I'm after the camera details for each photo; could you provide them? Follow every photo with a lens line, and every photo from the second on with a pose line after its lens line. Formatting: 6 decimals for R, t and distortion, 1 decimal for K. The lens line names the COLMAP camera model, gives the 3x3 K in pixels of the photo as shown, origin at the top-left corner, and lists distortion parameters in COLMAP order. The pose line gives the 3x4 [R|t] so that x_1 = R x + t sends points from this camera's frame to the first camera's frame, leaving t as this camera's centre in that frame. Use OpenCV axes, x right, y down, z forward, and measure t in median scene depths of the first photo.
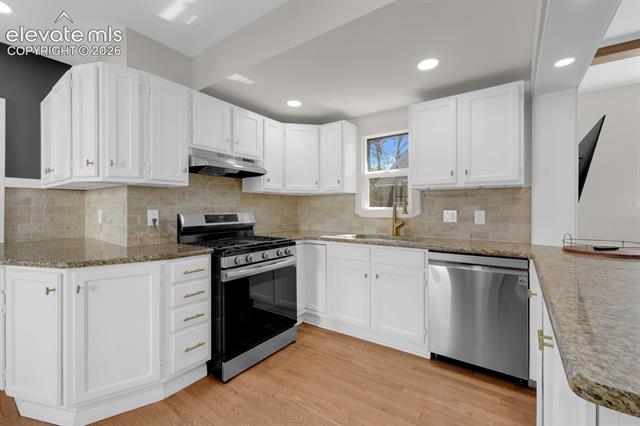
lens RADIAL K [[274.3, 0, 316.0], [0, 274.3, 209.6], [0, 0, 1]] dist [-0.001279, 0.000078]
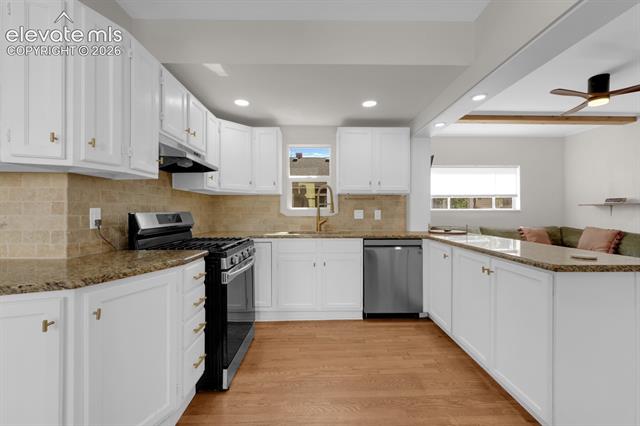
lens RADIAL K [[274.3, 0, 320.0], [0, 274.3, 210.1], [0, 0, 1]] dist [-0.001279, 0.000078]
pose [[0.800580, 0.001945, 0.599222, -0.523863], [0.001636, 0.999984, -0.005432, 0.011340], [-0.599223, 0.005329, 0.800564, 0.036211]]
